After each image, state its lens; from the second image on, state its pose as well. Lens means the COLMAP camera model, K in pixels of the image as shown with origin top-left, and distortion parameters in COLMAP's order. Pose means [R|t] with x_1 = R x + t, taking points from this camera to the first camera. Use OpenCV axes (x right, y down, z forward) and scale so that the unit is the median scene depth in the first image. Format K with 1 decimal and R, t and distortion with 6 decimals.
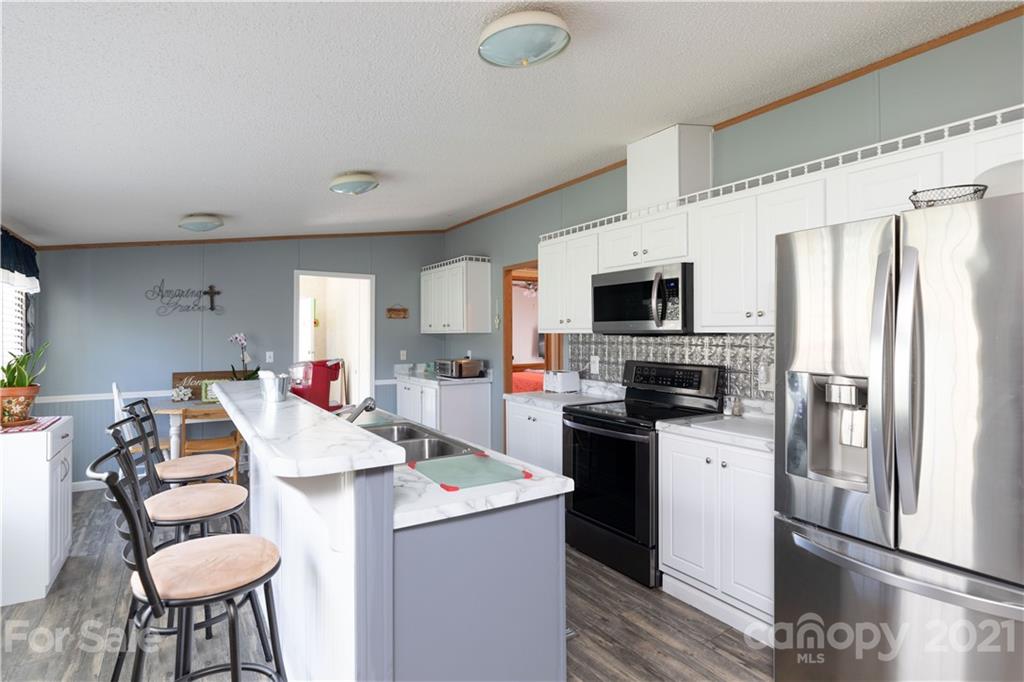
lens RADIAL K [[533.1, 0, 512.0], [0, 533.1, 341.0], [0, 0, 1]] dist [-0.029141, 0.000165]
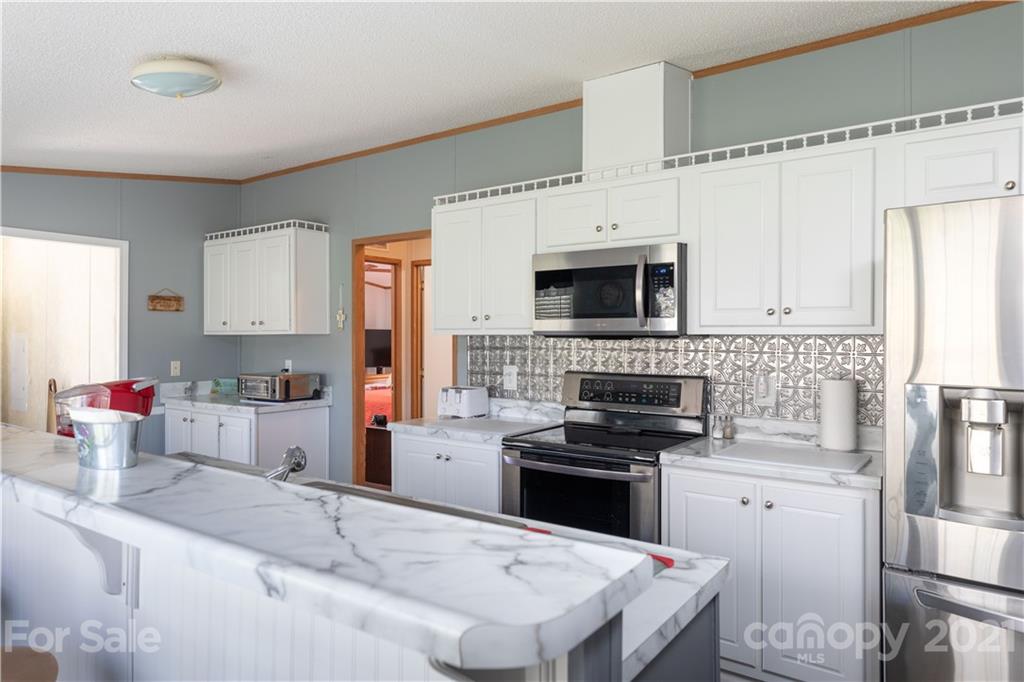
lens RADIAL K [[652.1, 0, 512.0], [0, 652.1, 341.0], [0, 0, 1]] dist [-0.003731, -0.000897]
pose [[0.921834, -0.001025, 0.387583, -0.225692], [0.003539, 0.999977, -0.005772, -0.001167], [-0.387568, 0.006692, 0.921817, 0.194174]]
